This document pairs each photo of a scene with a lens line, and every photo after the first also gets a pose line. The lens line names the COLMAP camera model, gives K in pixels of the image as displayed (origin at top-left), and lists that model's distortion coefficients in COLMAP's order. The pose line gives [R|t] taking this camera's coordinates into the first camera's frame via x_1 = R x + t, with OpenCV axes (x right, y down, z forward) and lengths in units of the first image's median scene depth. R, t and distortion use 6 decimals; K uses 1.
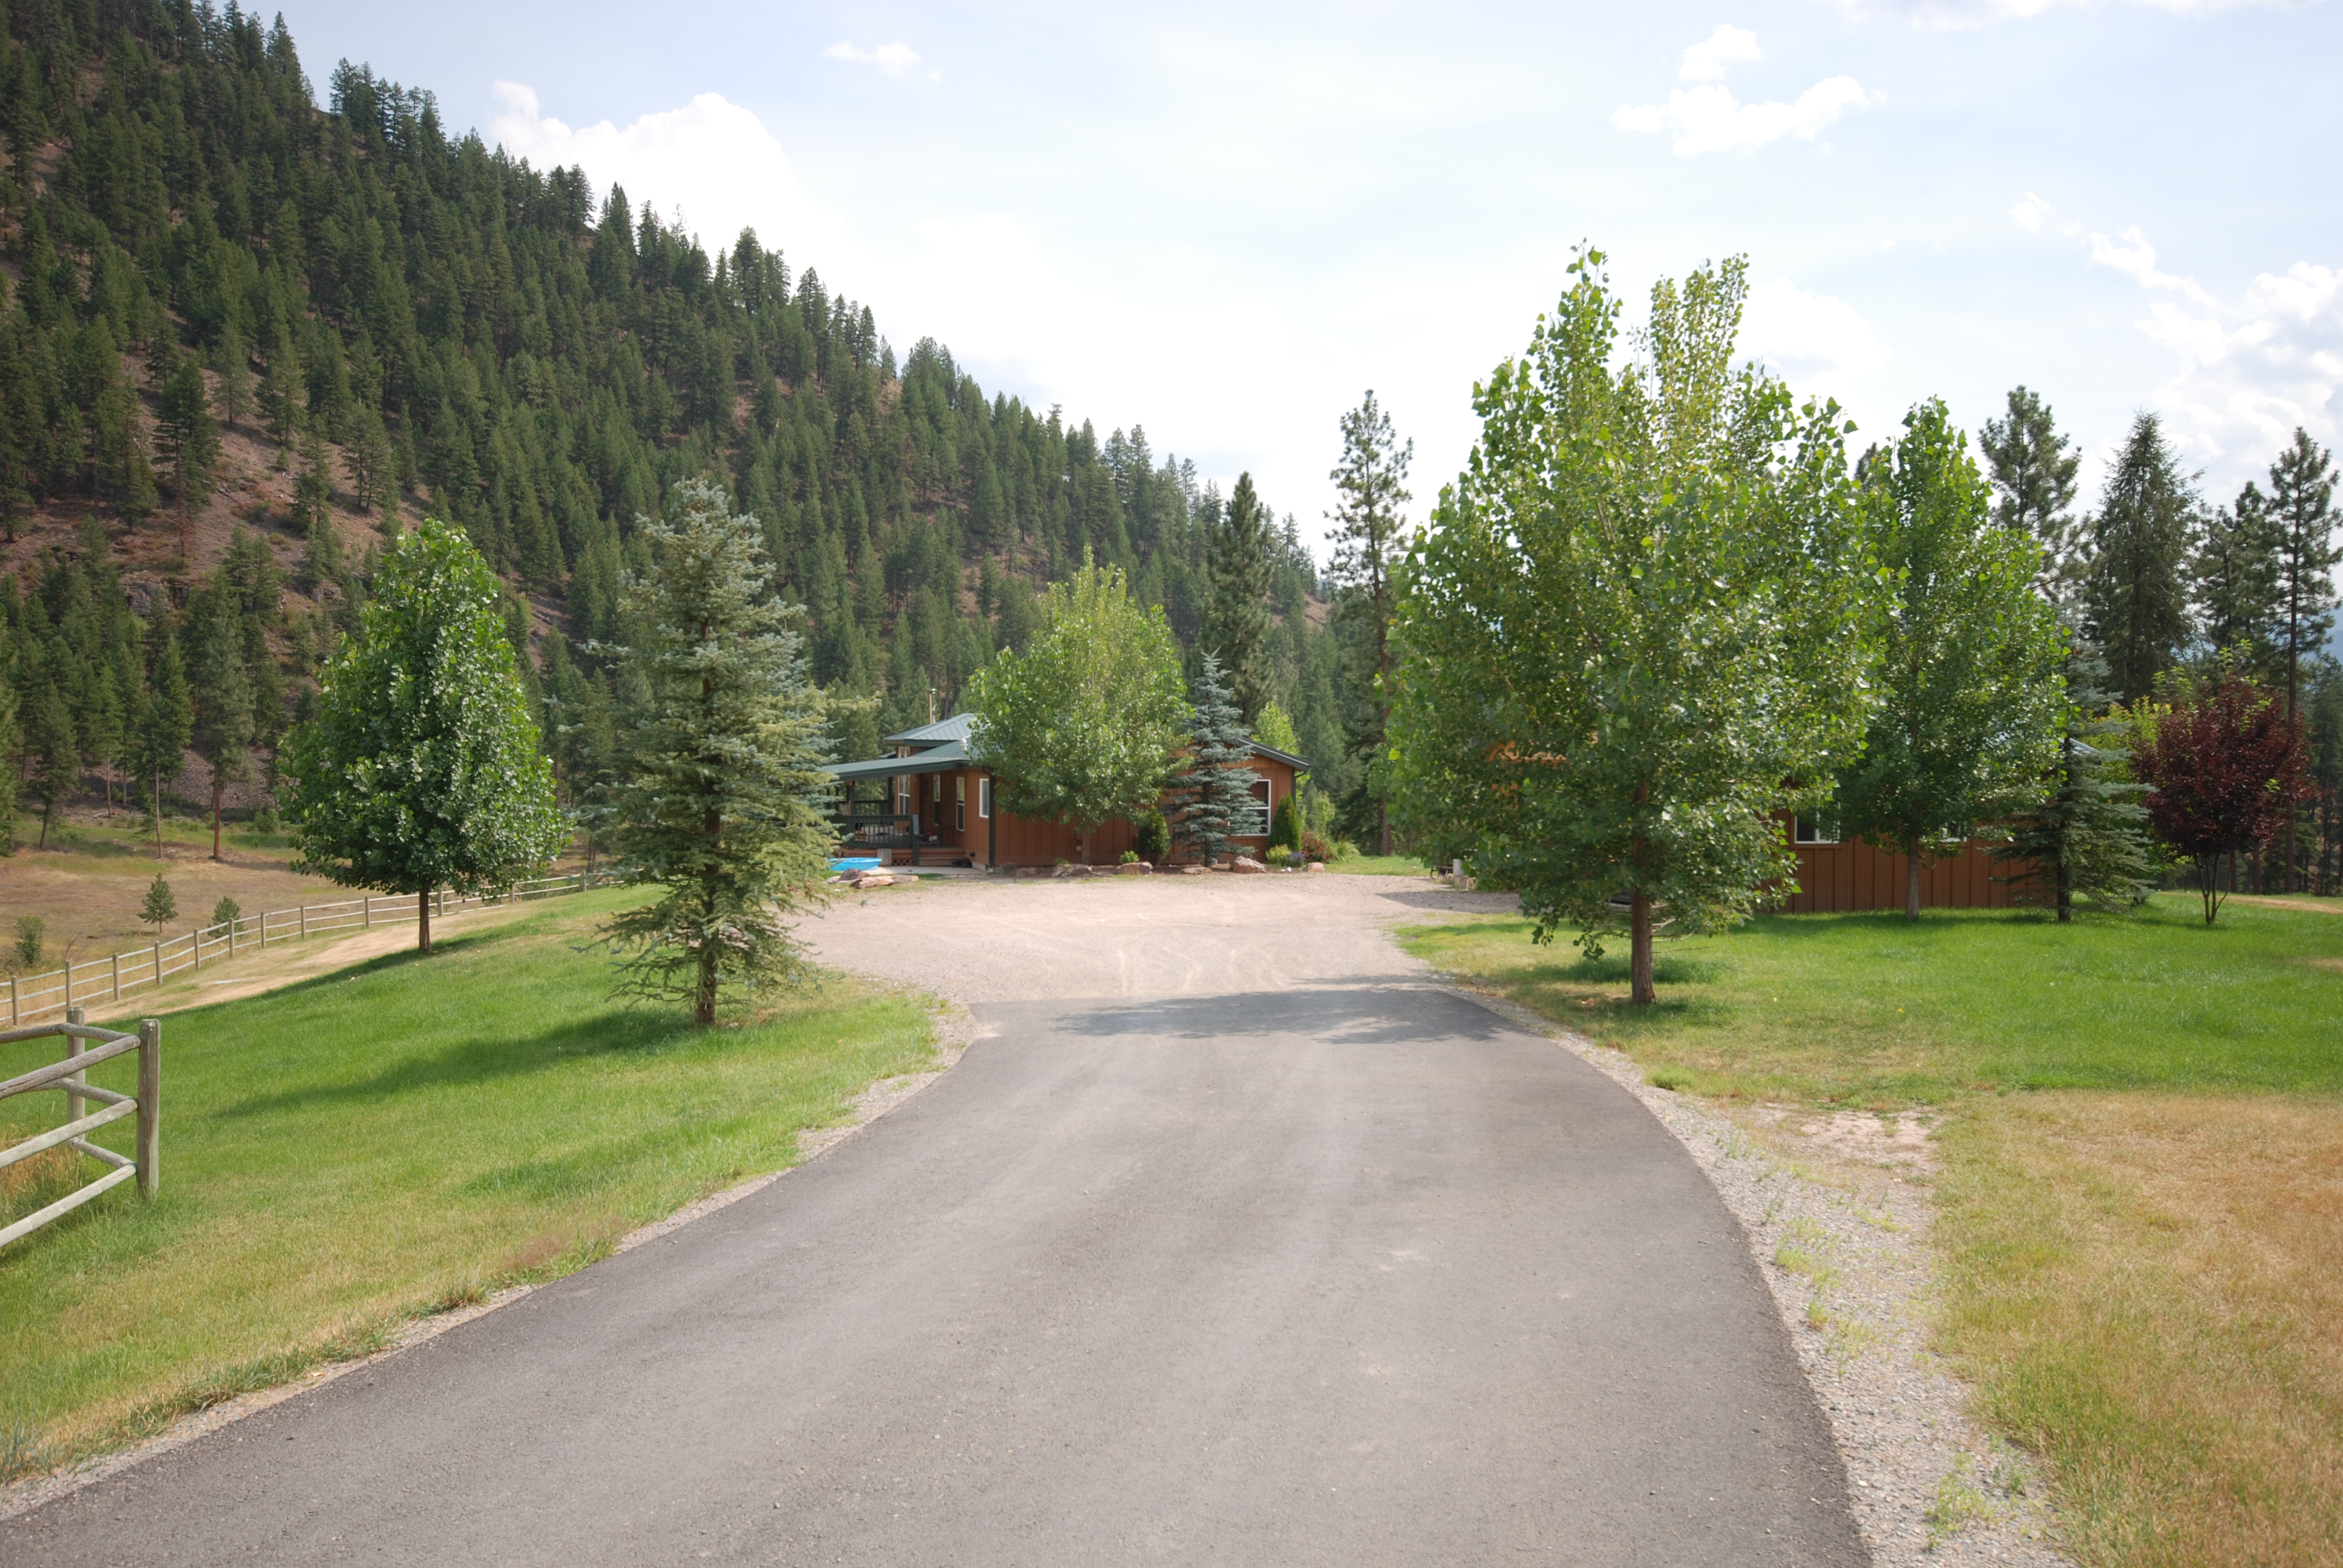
lens RADIAL K [[1926.7, 0, 1168.7], [0, 1926.7, 786.4], [0, 0, 1]] dist [0.001555, 0.052636]
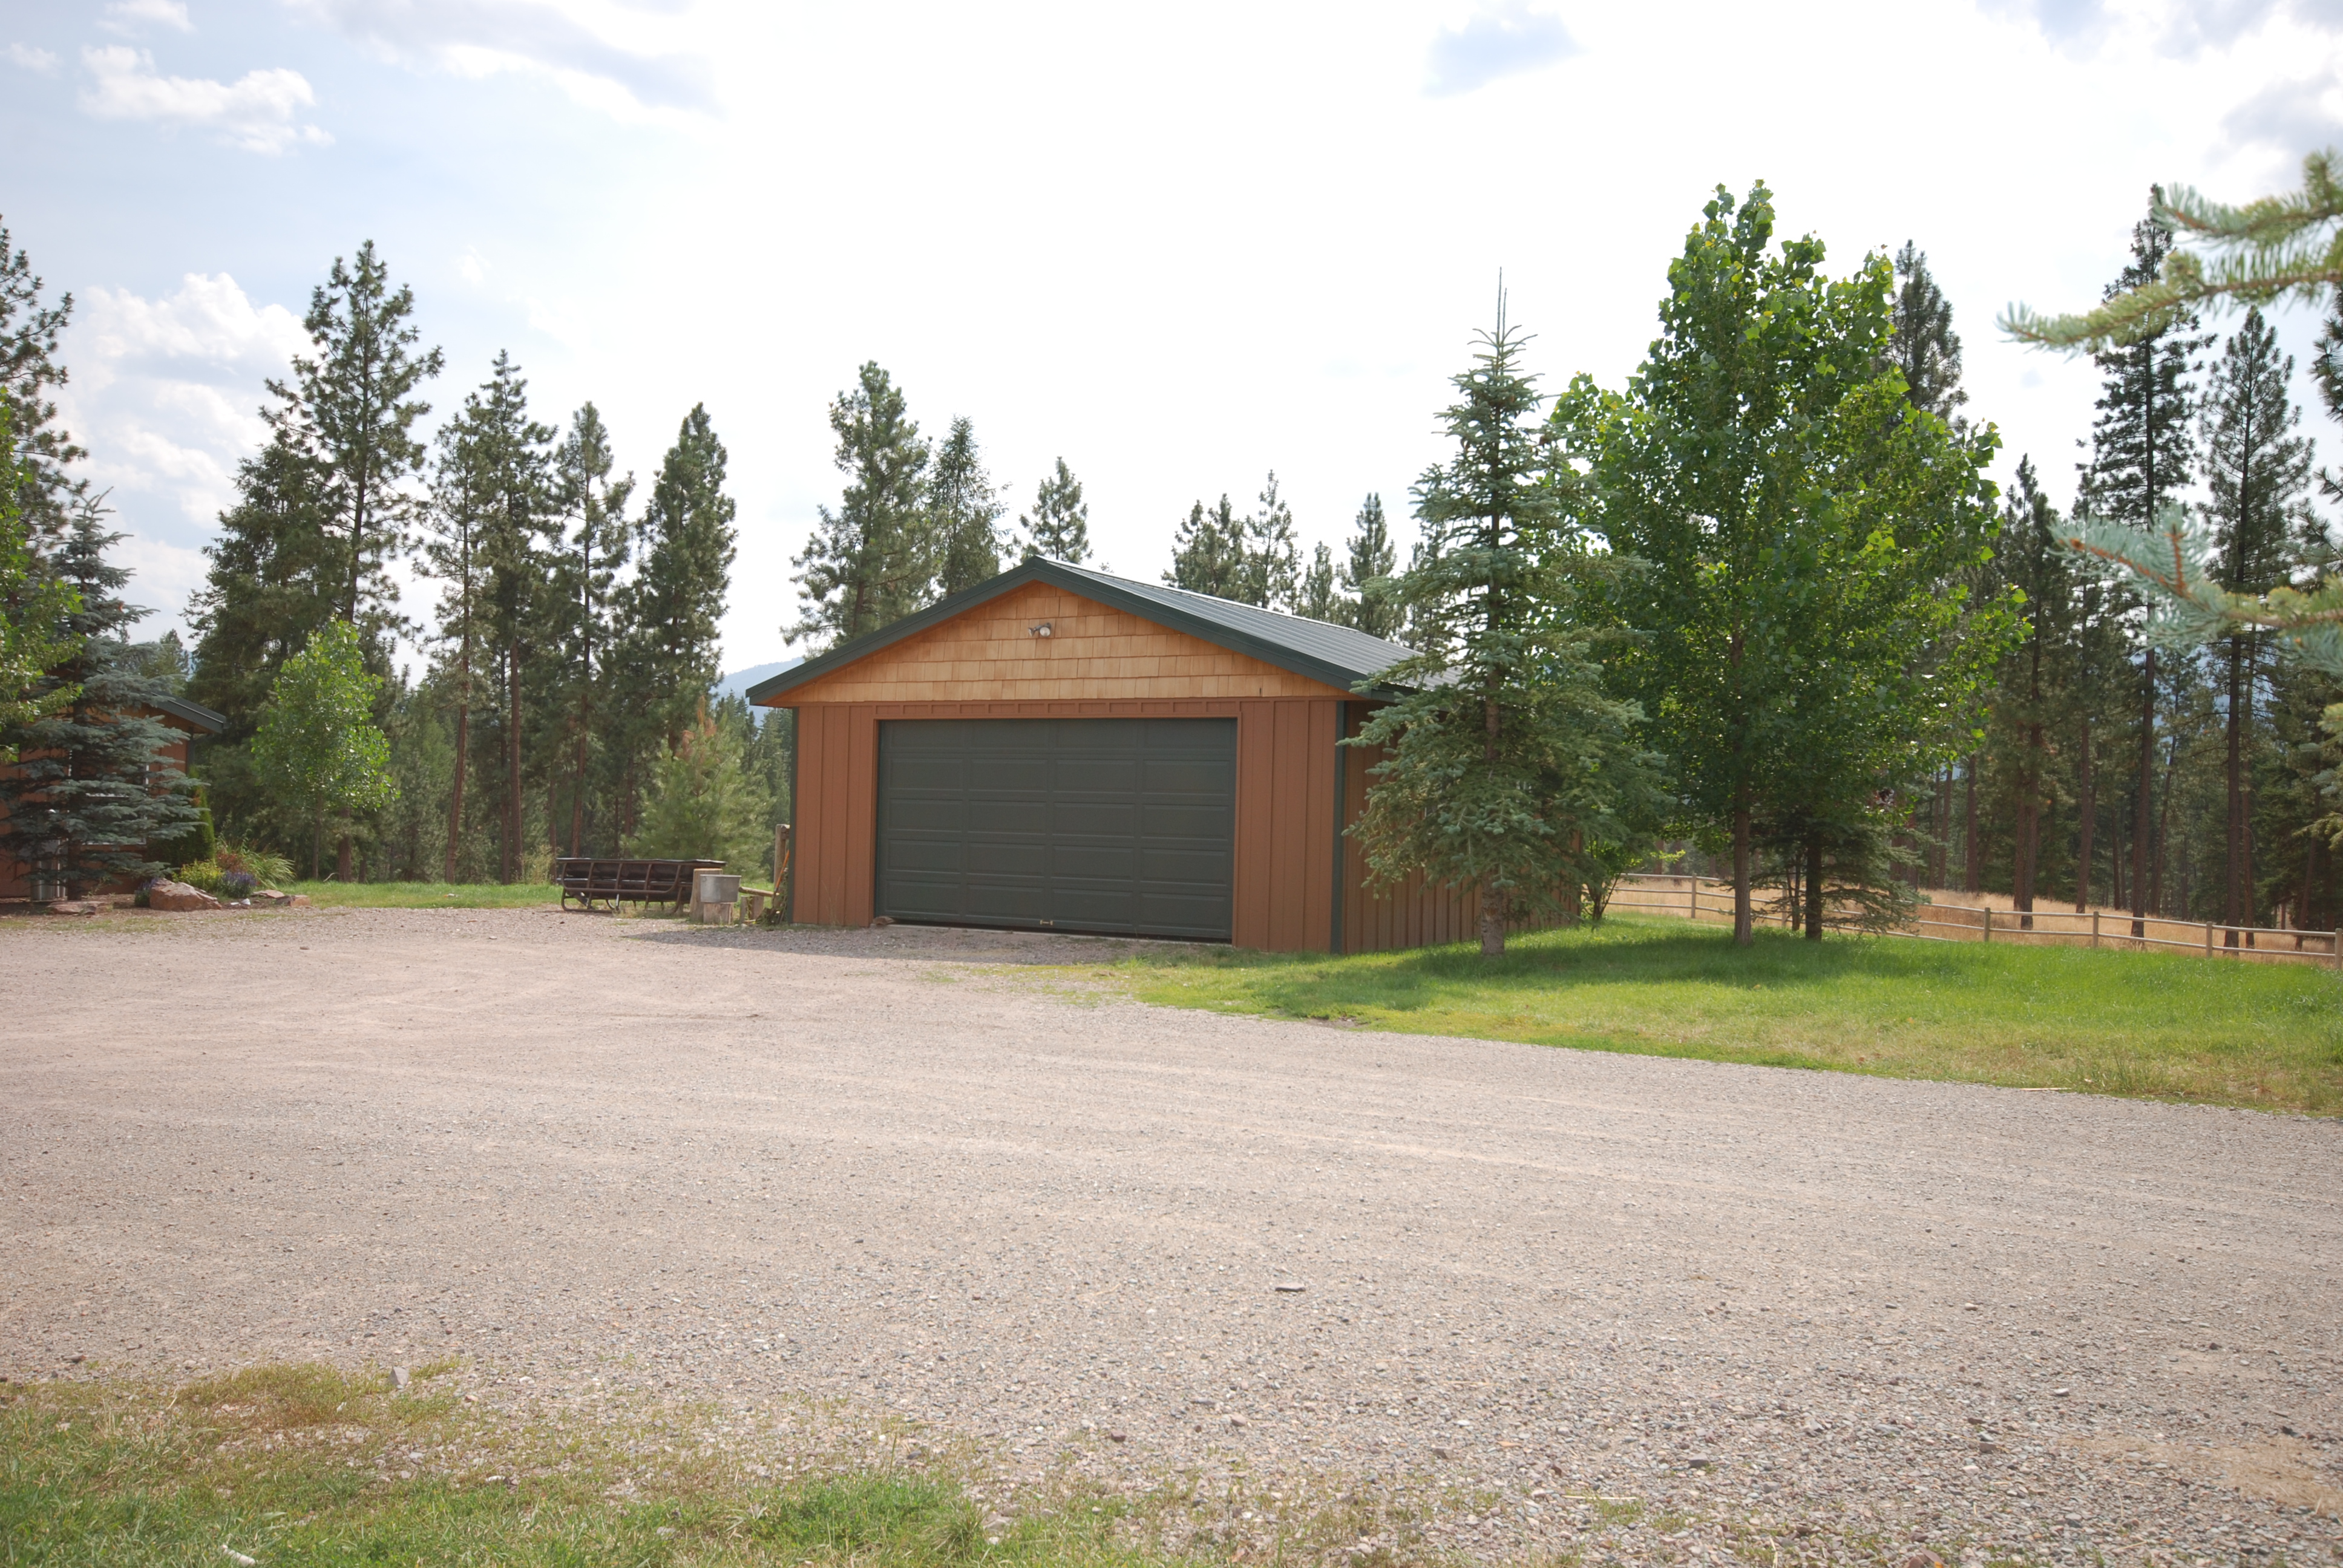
lens RADIAL K [[1926.7, 0, 1181.1], [0, 1926.7, 784.7], [0, 0, 1]] dist [0.001555, 0.052636]
pose [[0.723188, 0.022023, 0.690300, -0.016476], [-0.008918, 0.999706, -0.022551, 0.002505], [-0.690594, 0.010152, 0.723172, 0.052788]]
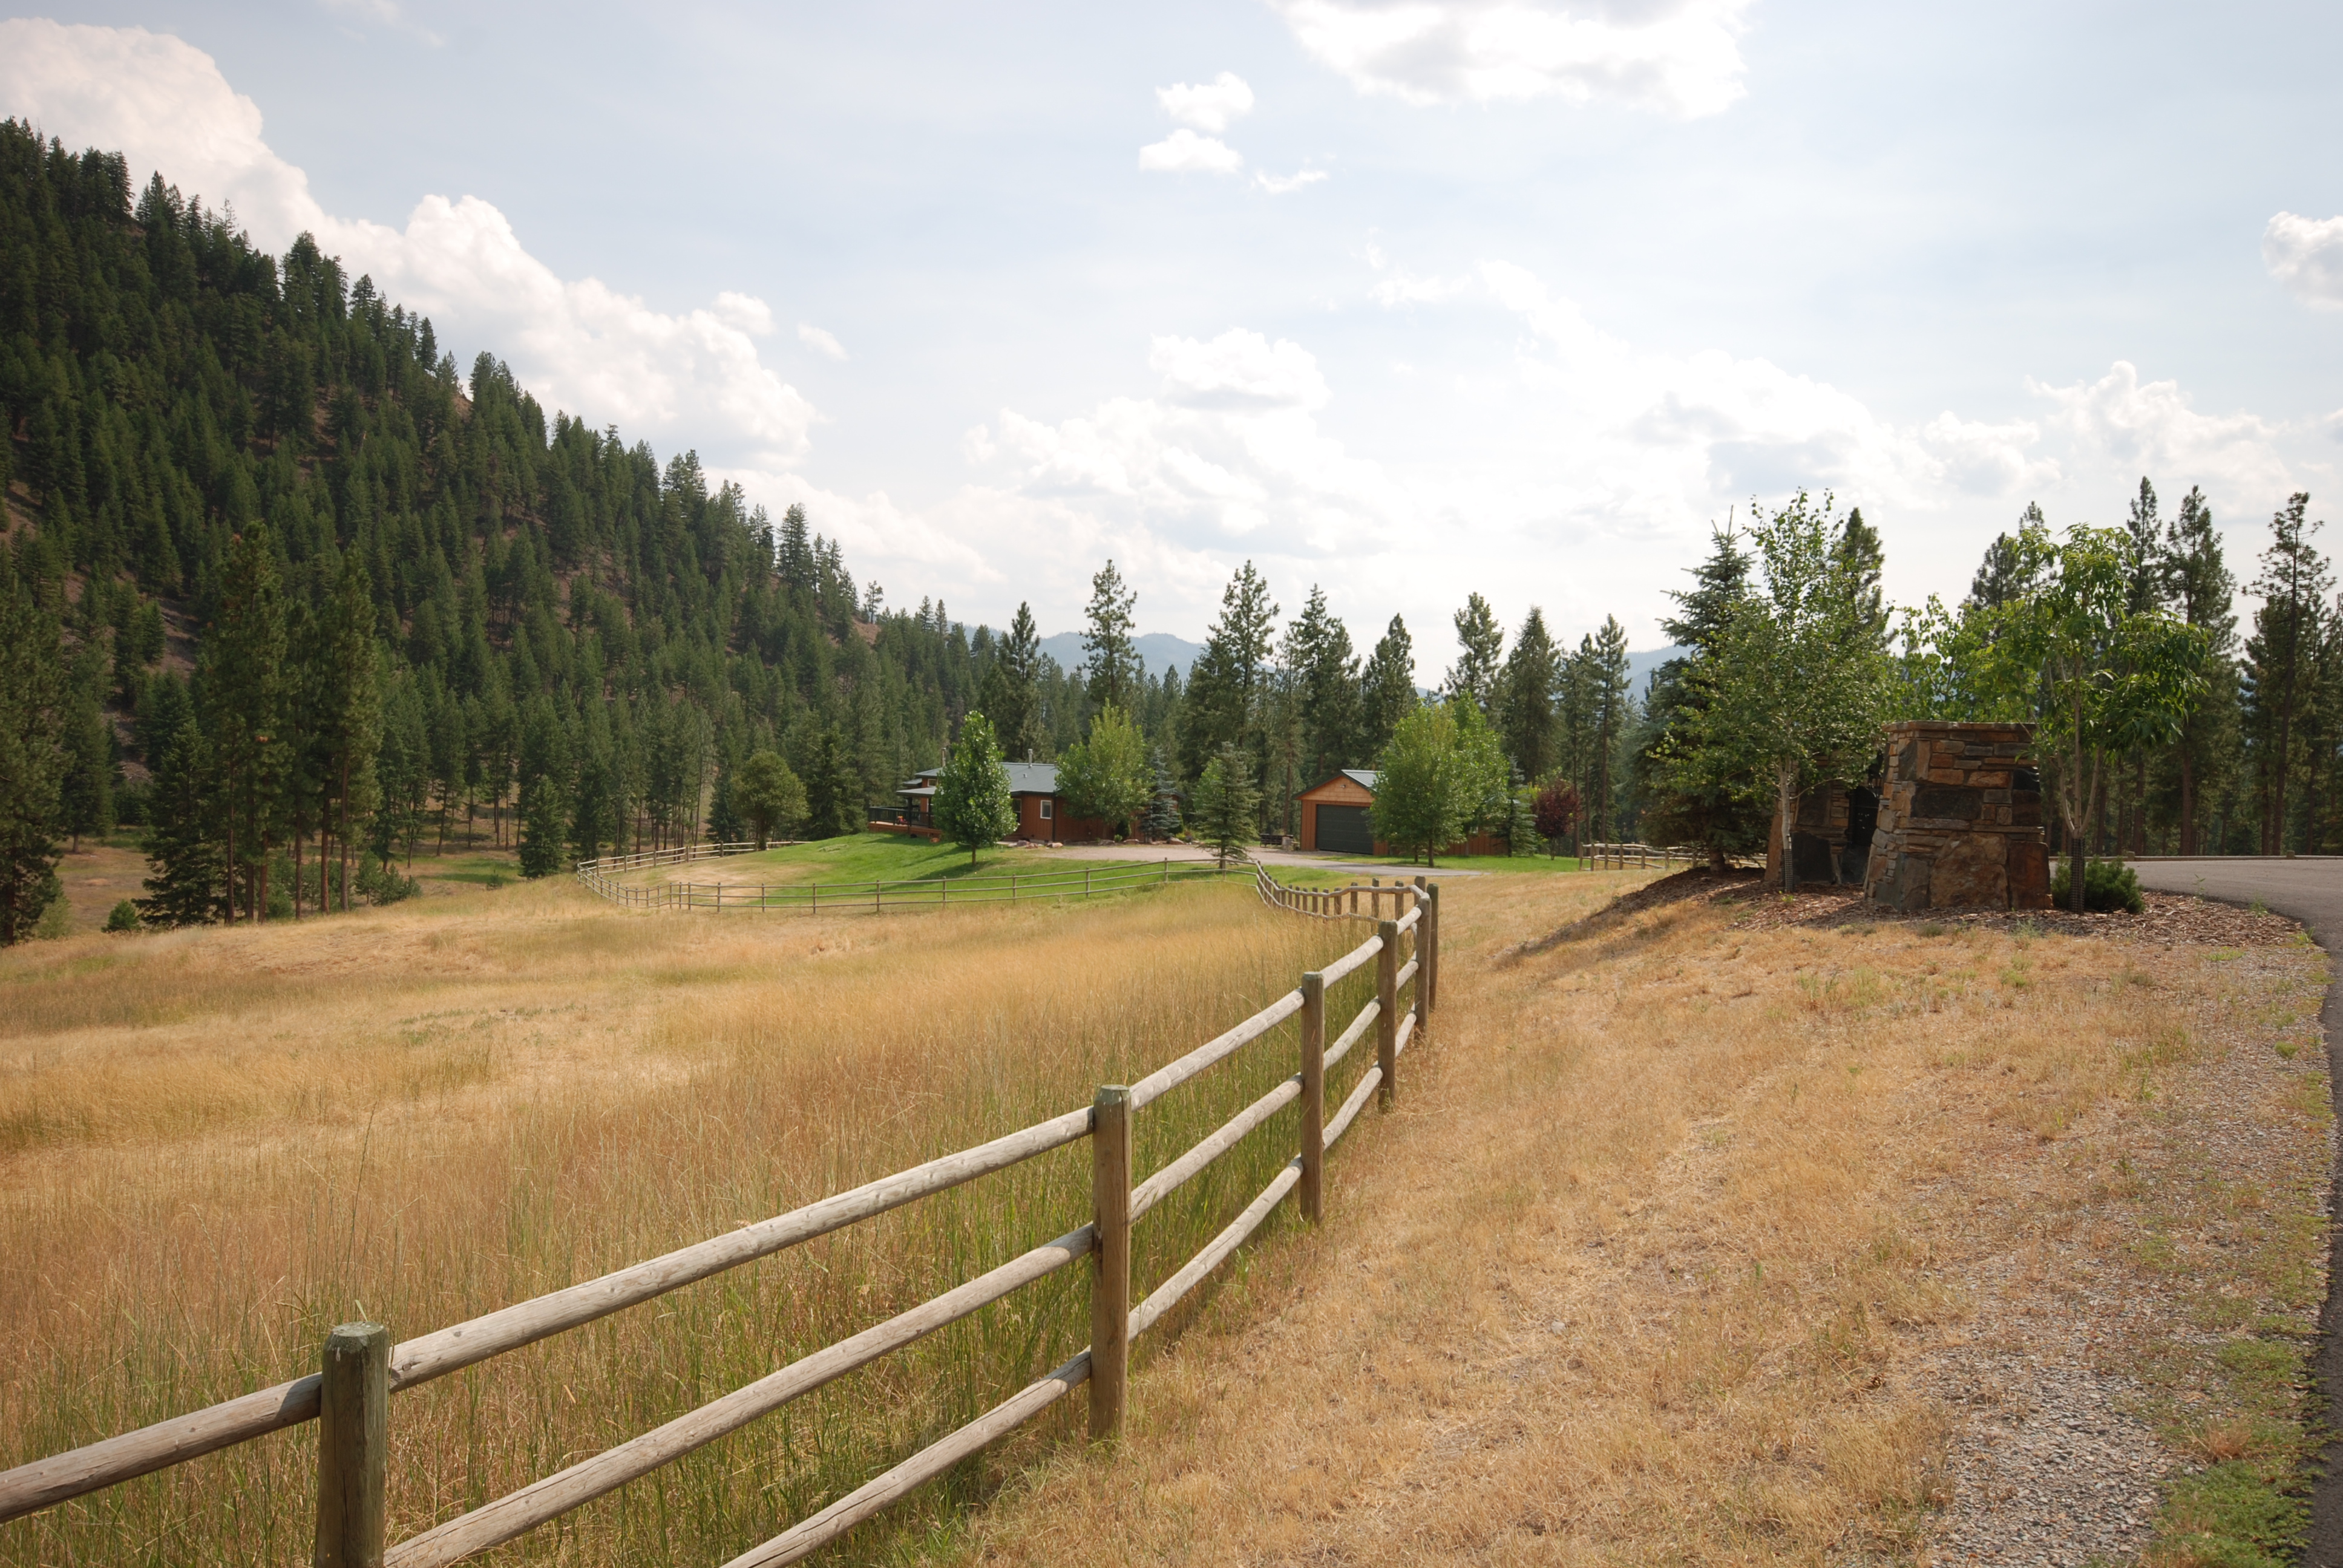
lens RADIAL K [[1926.7, 0, 1175.3], [0, 1926.7, 785.1], [0, 0, 1]] dist [0.001555, 0.052636]
pose [[0.959214, 0.018719, 0.282059, -0.076383], [-0.018706, 0.999821, -0.002740, -0.002433], [-0.282060, -0.002648, 0.959393, -0.149898]]
